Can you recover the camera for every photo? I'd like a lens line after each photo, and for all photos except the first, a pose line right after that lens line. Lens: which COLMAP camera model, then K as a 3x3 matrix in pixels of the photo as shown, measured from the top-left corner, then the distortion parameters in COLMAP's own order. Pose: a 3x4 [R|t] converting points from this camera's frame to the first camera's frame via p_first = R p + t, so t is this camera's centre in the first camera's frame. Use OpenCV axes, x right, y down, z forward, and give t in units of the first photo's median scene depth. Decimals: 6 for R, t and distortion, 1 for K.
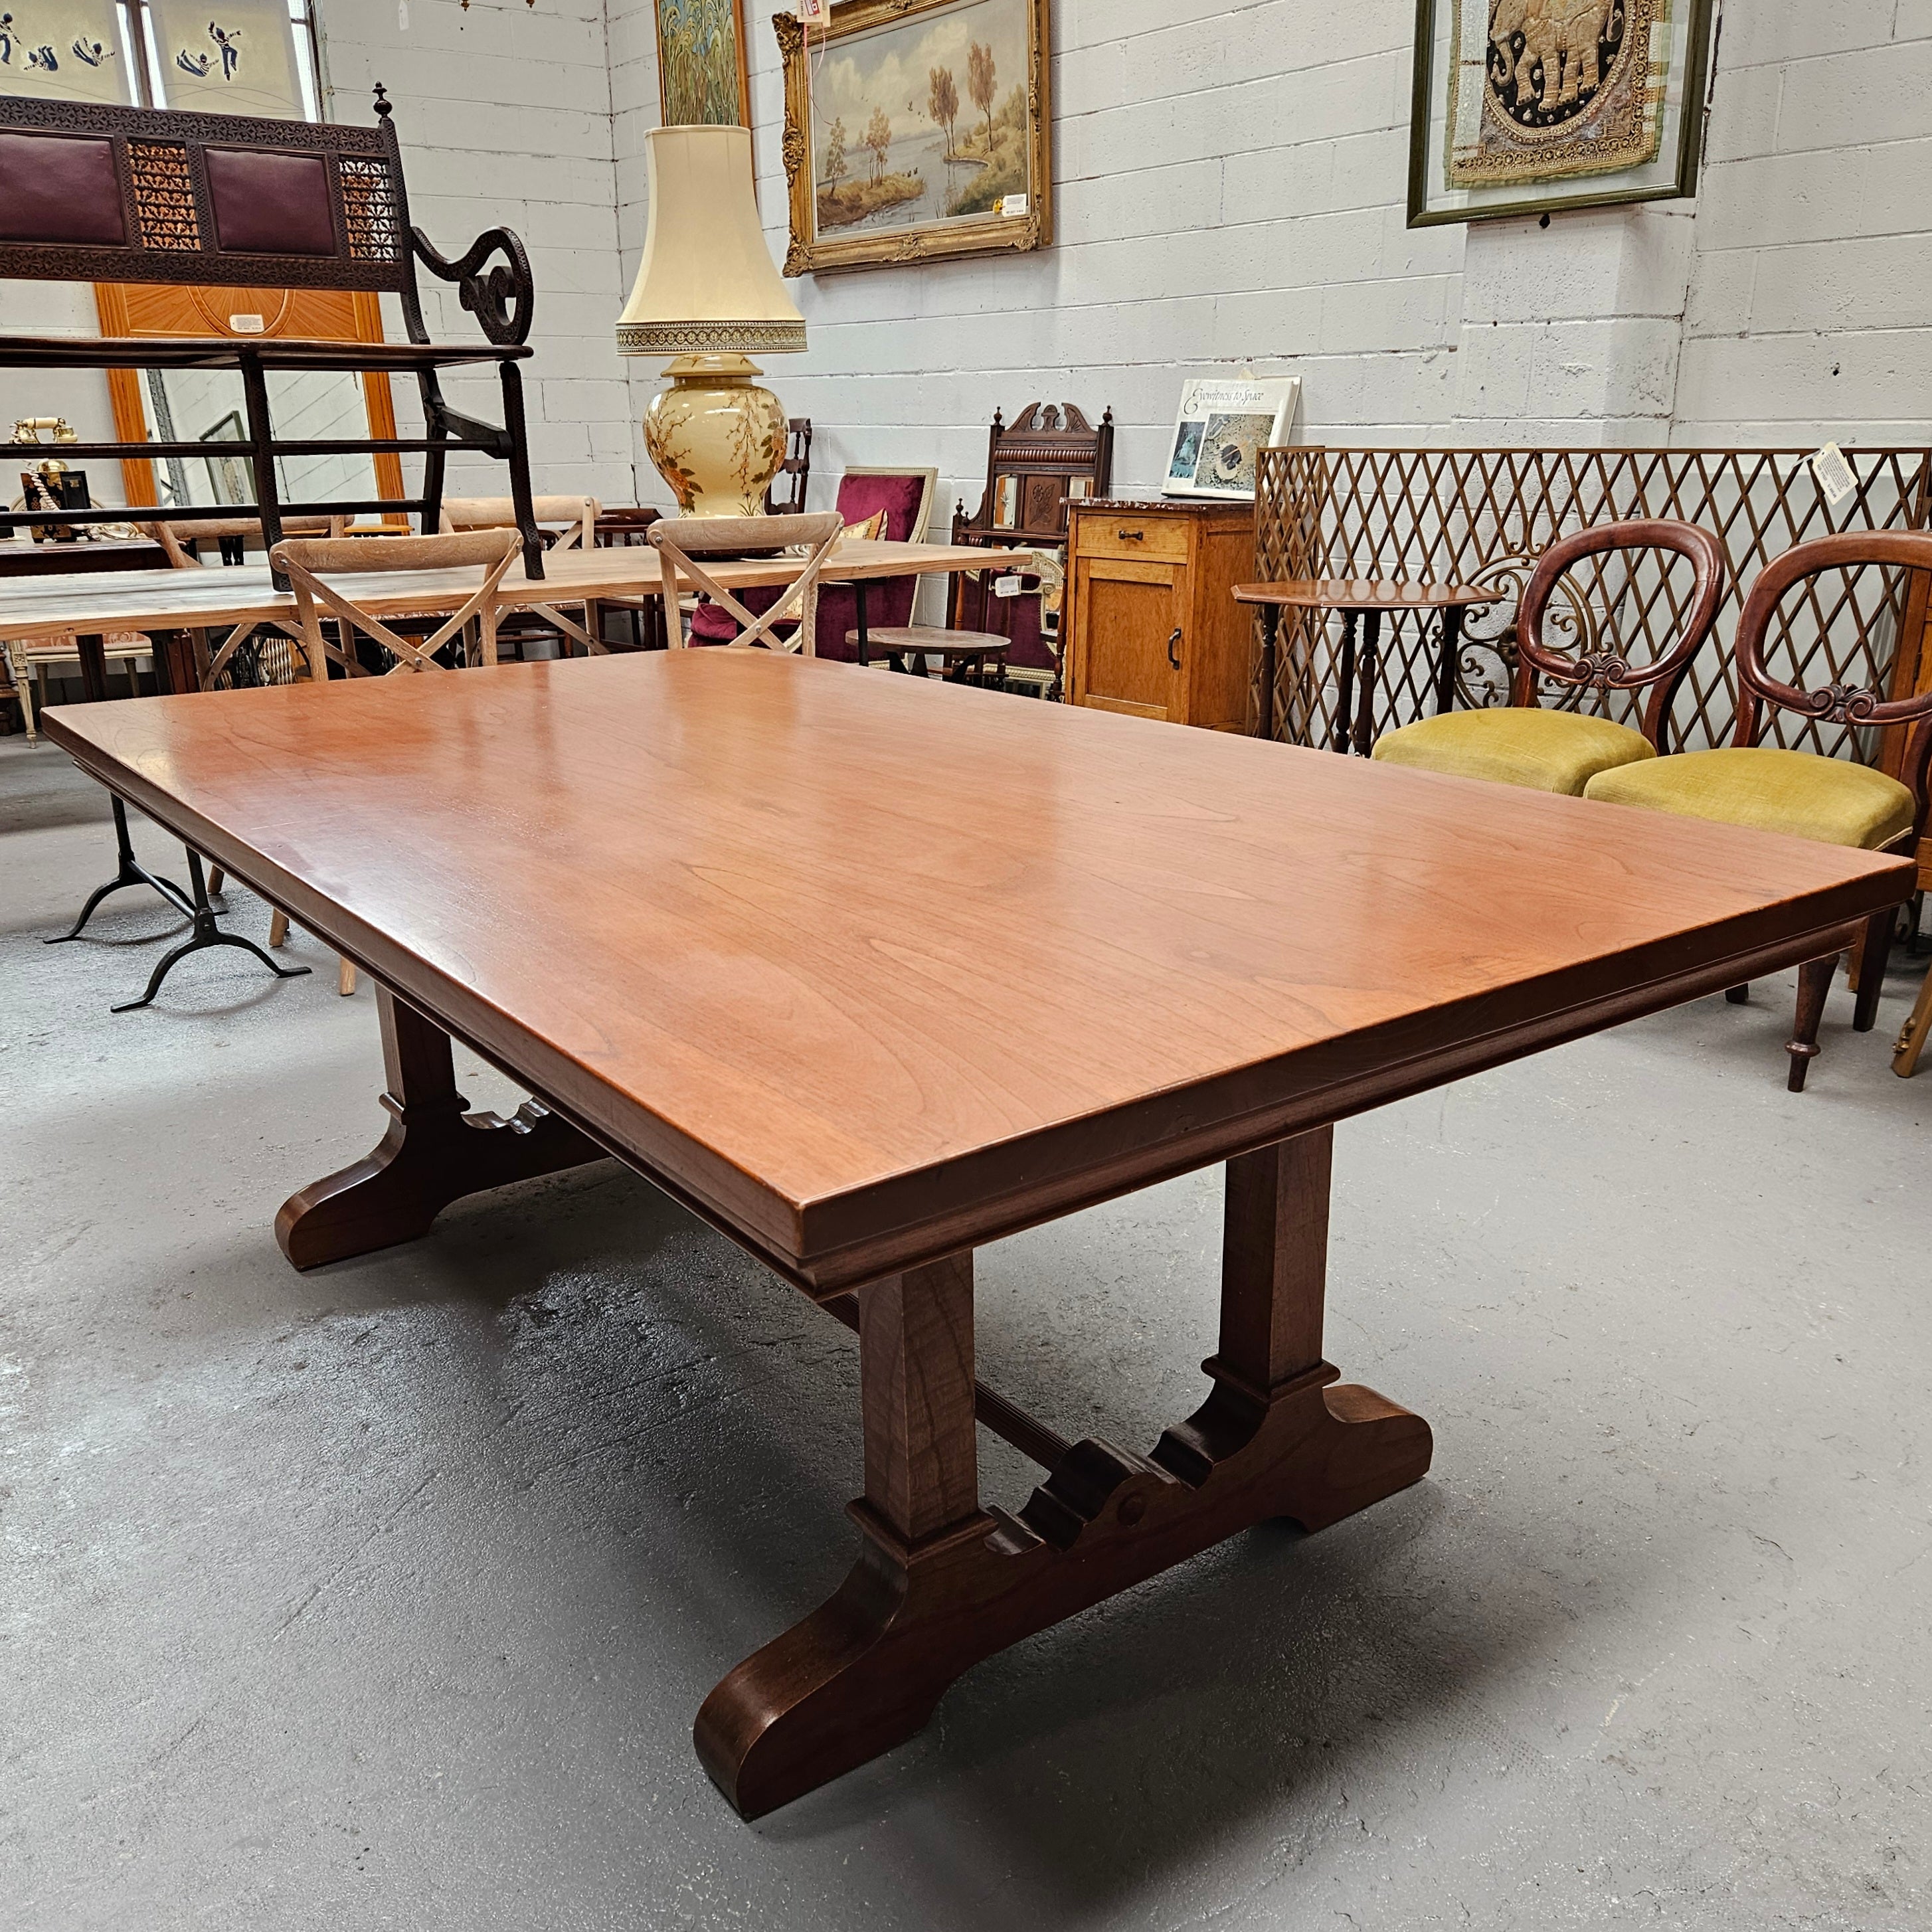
lens RADIAL K [[1764.5, 0, 950.5], [0, 1764.5, 970.4], [0, 0, 1]] dist [0.074844, -0.068782]
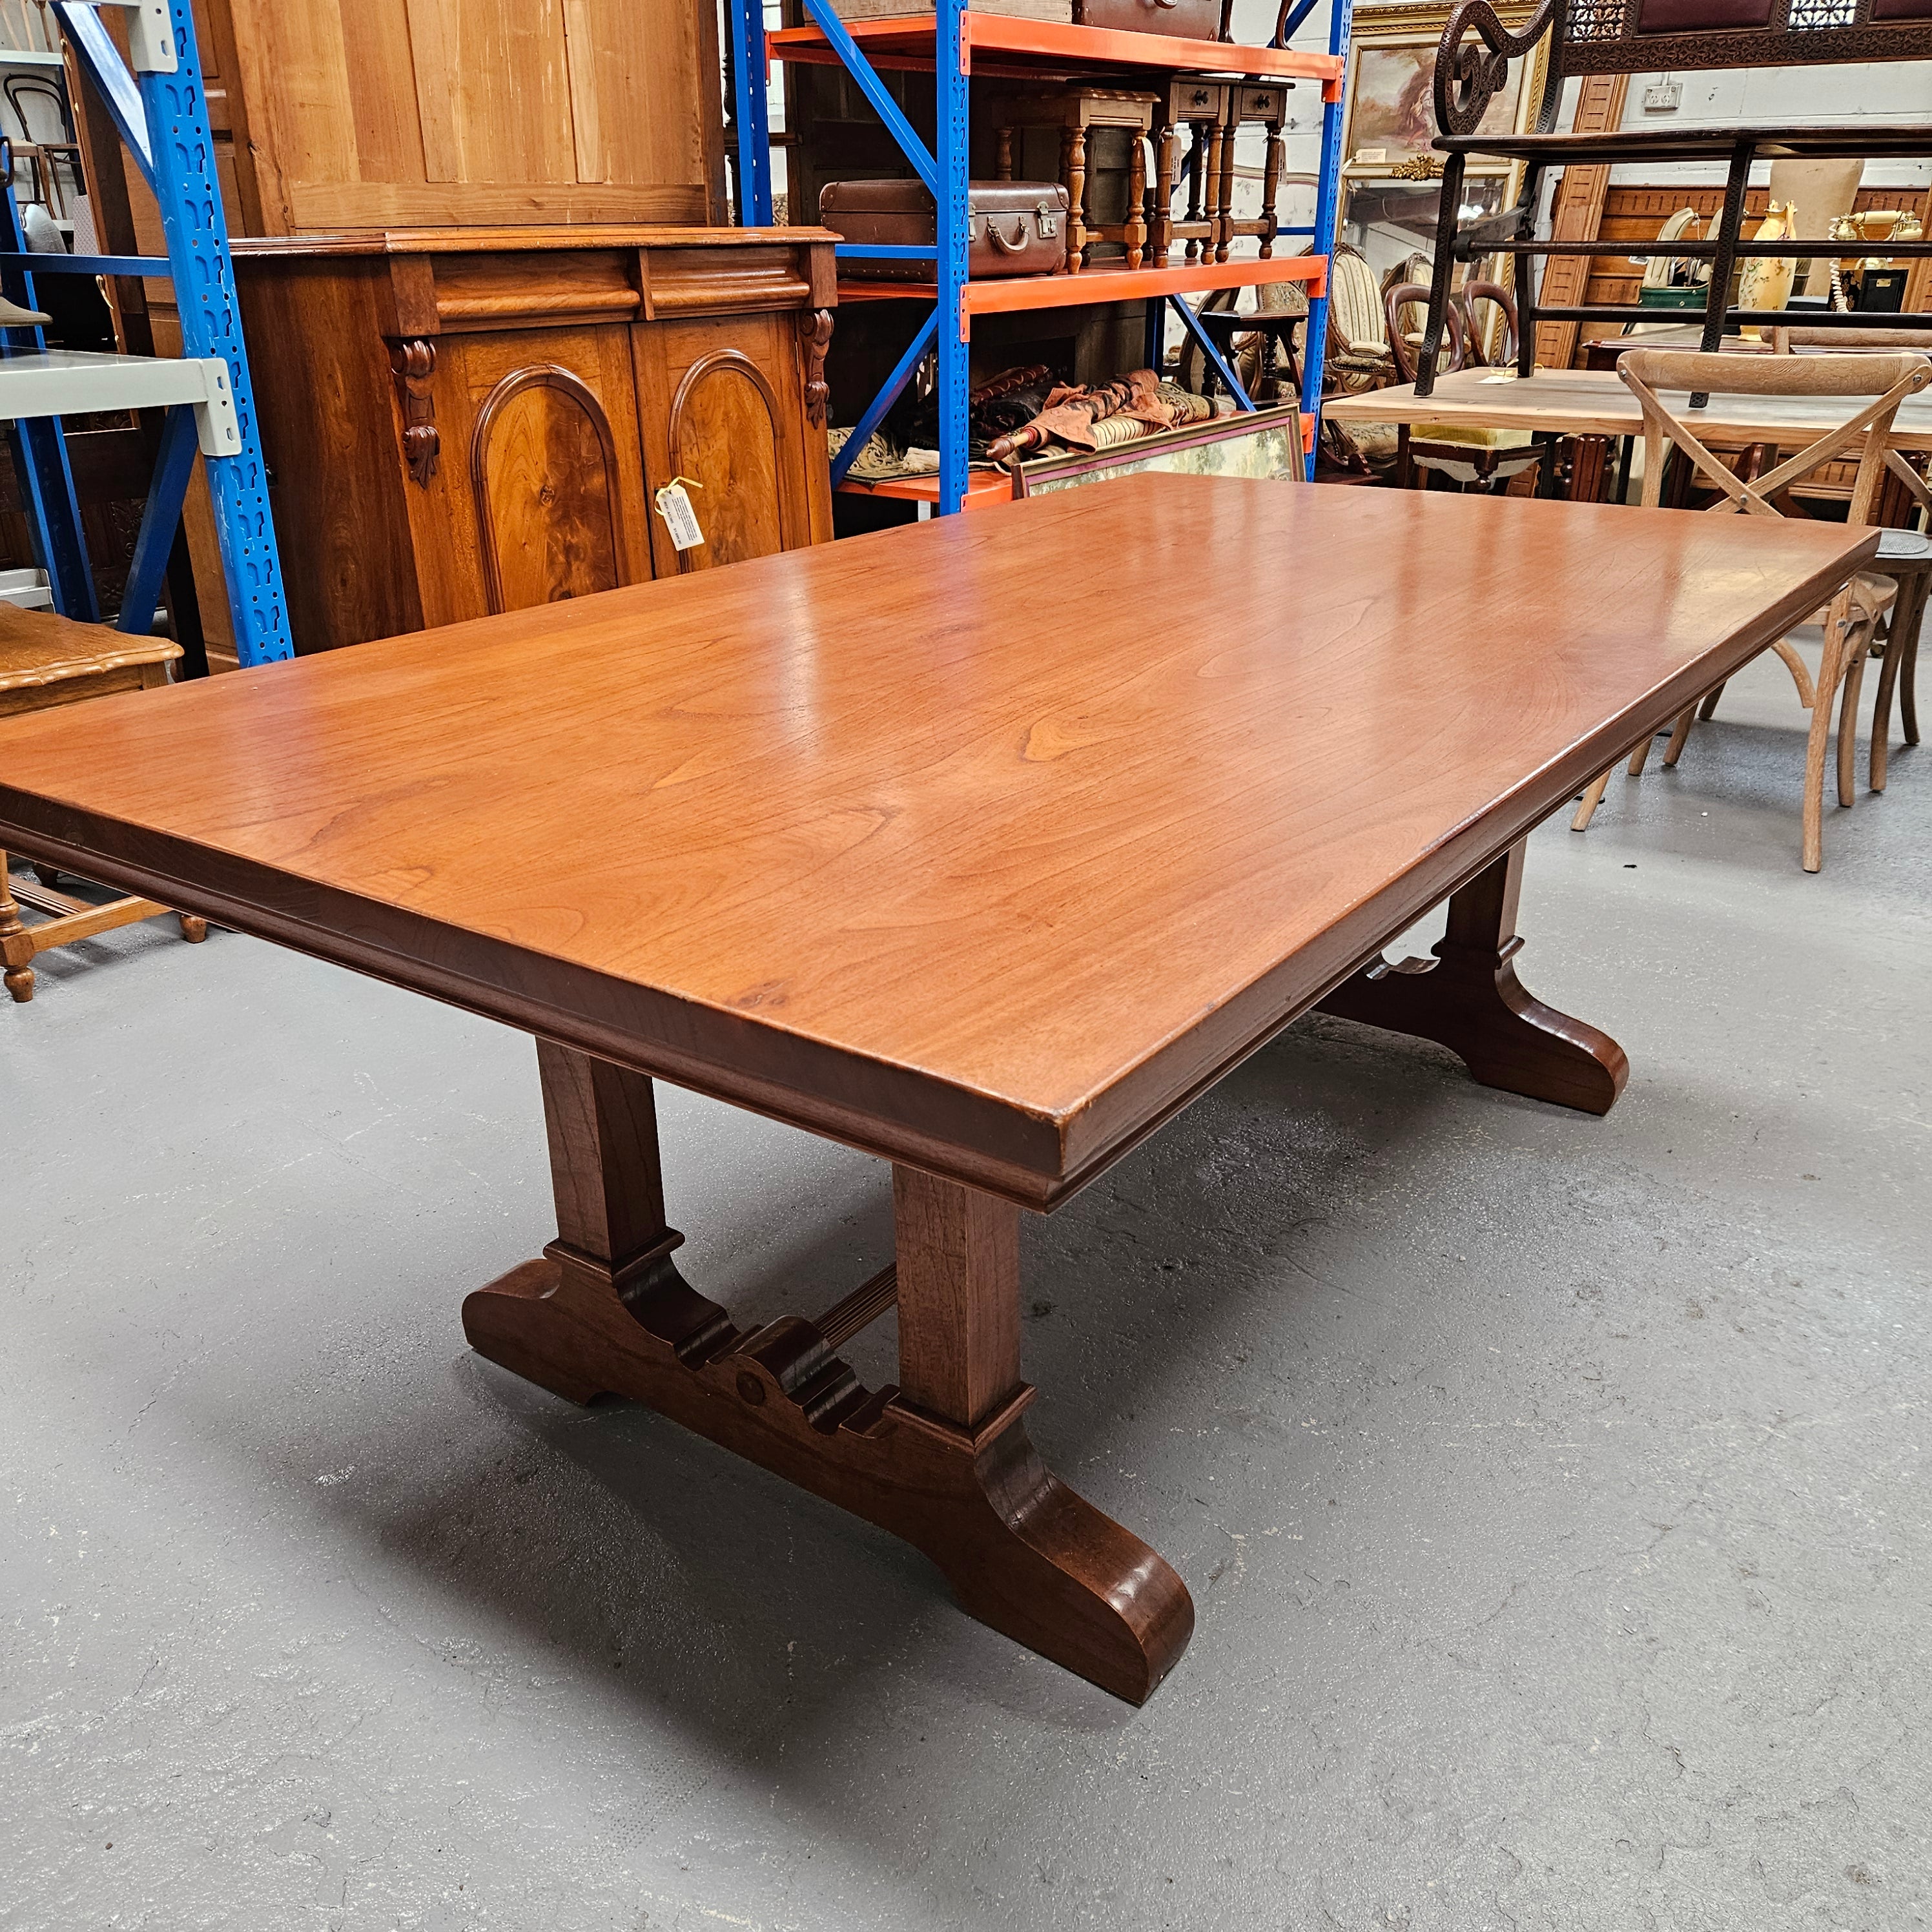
lens RADIAL K [[1728.5, 0, 957.1], [0, 1728.5, 963.9], [0, 0, 1]] dist [0.072788, -0.067357]
pose [[0.319660, 0.383401, -0.866499, 0.356820], [-0.286681, 0.910754, 0.297223, -0.092655], [0.903123, 0.153398, 0.401045, 0.276684]]
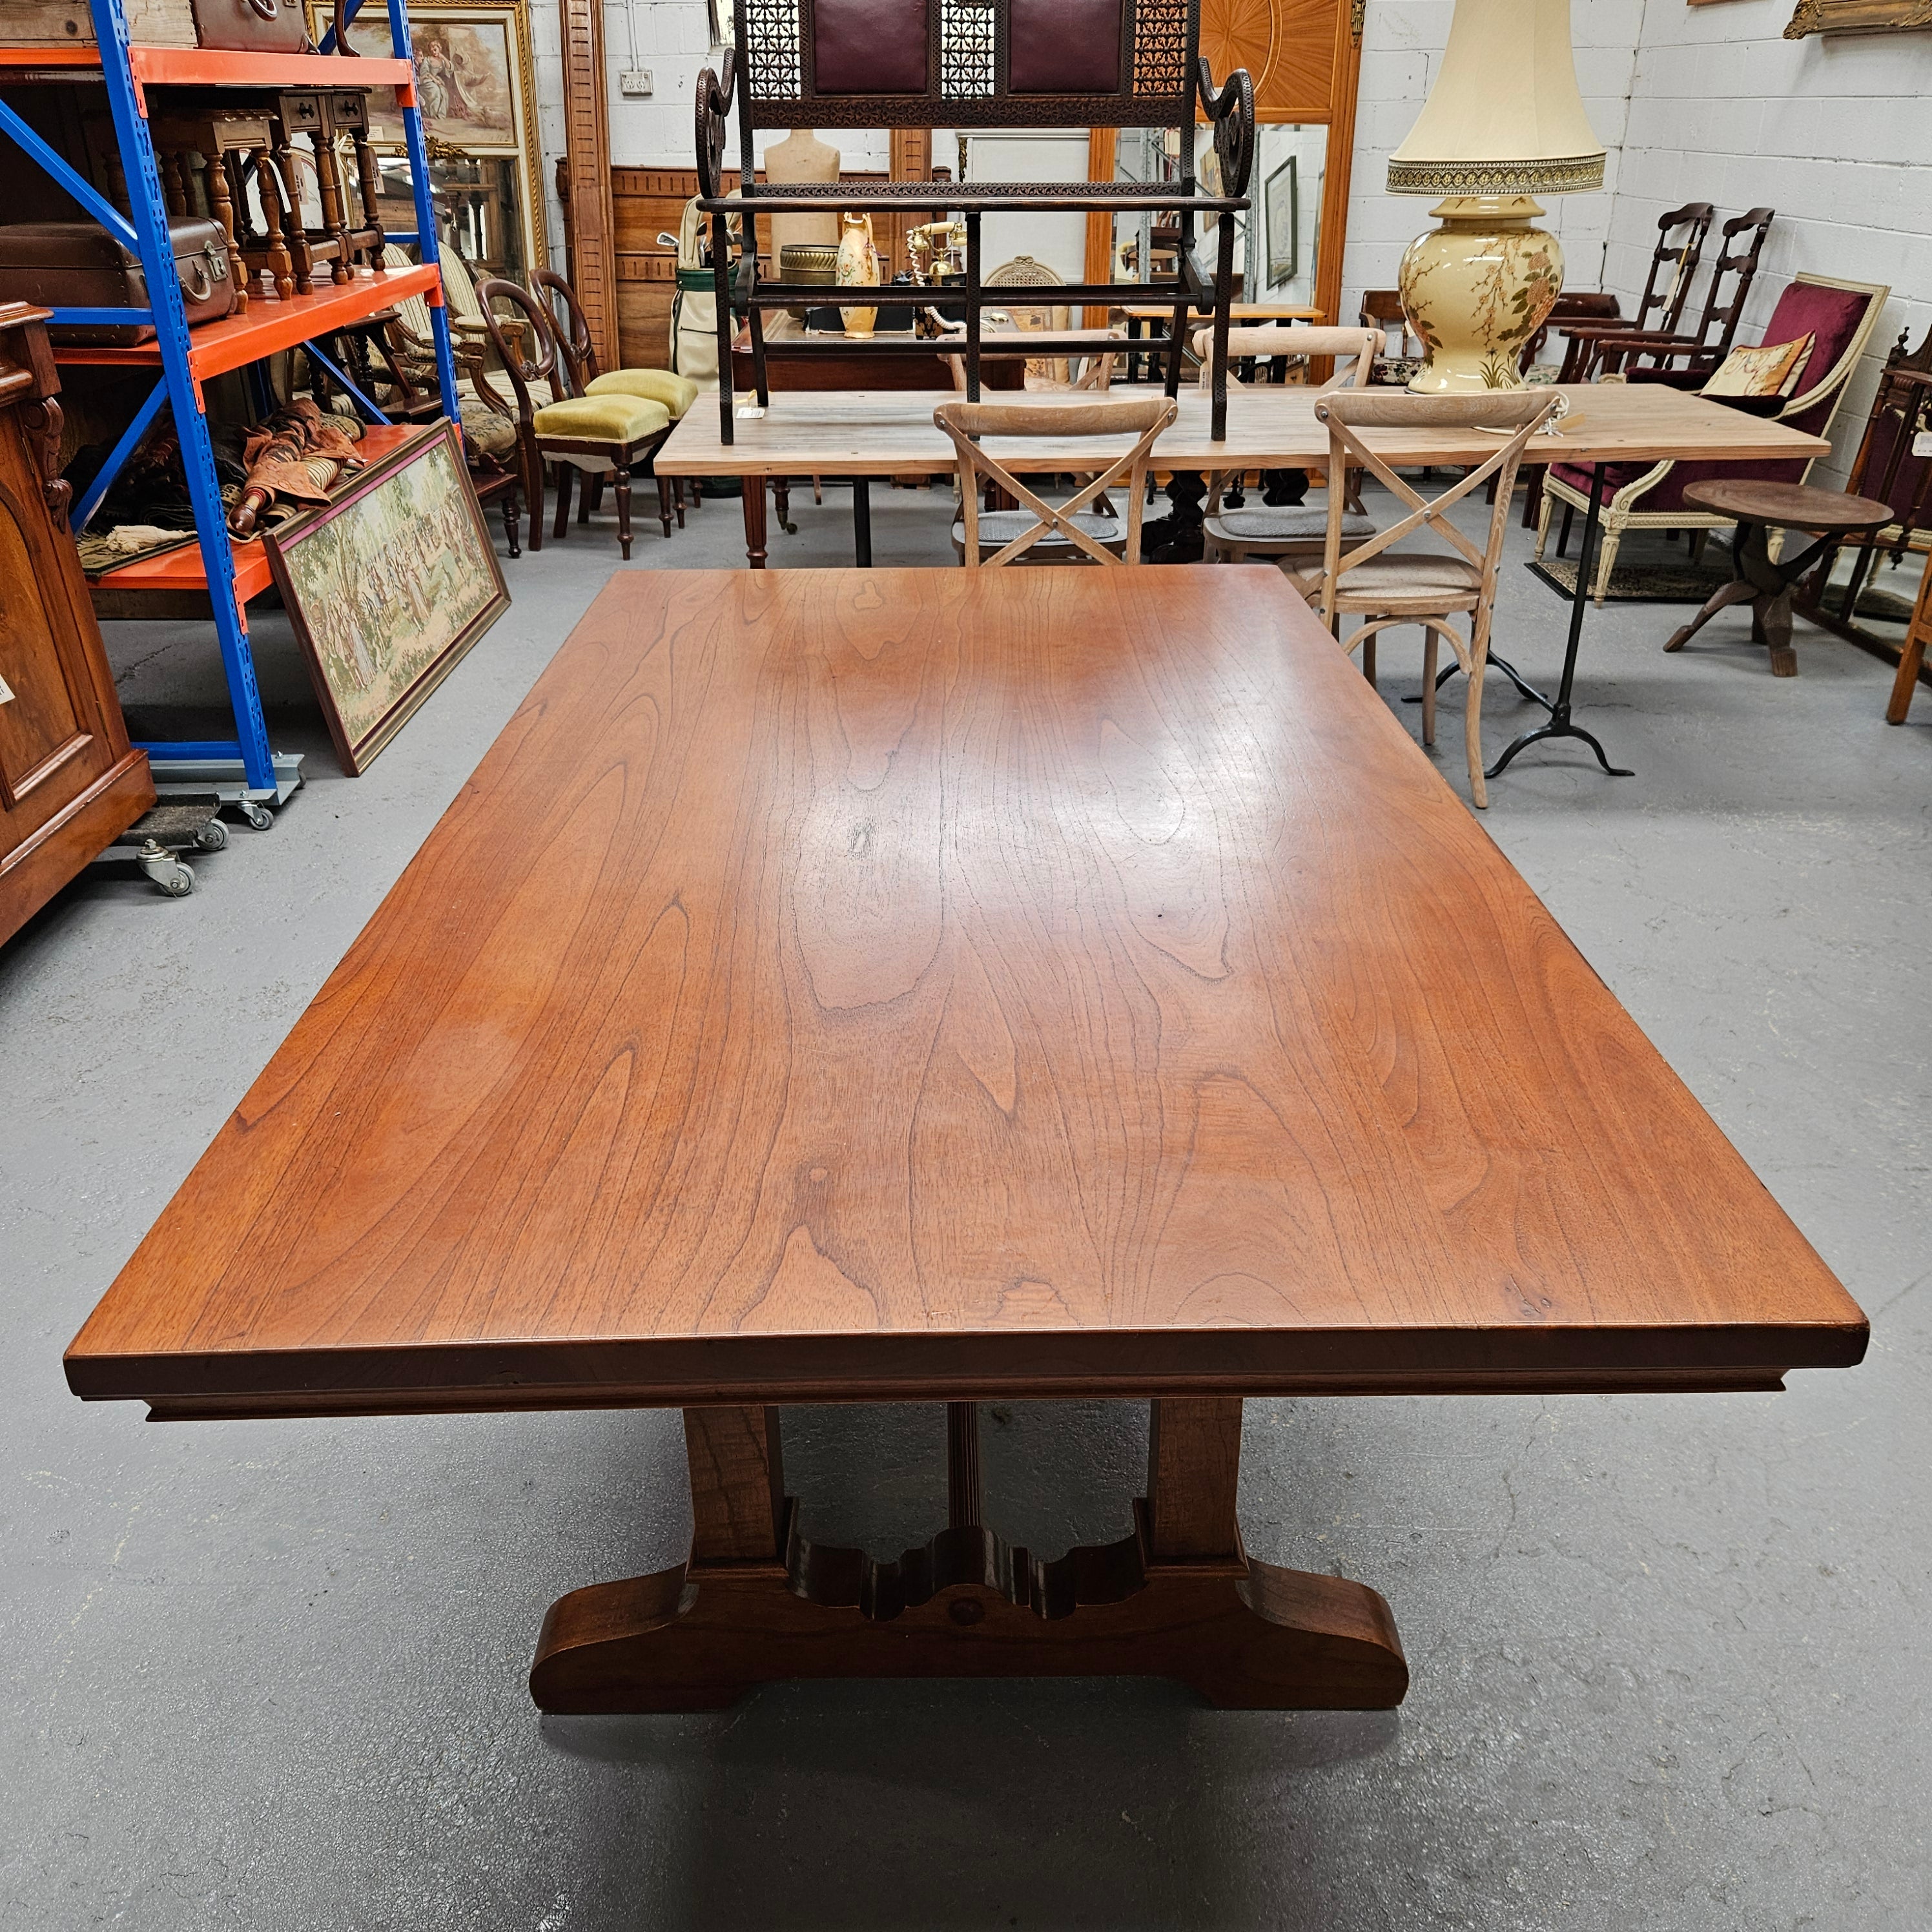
lens RADIAL K [[1722.9, 0, 961.4], [0, 1722.9, 949.9], [0, 0, 1]] dist [0.076423, -0.078156]
pose [[0.819039, 0.257103, -0.512906, 0.206825], [-0.178492, 0.963795, 0.198092, -0.103260], [0.545266, -0.070695, 0.835277, 0.080939]]
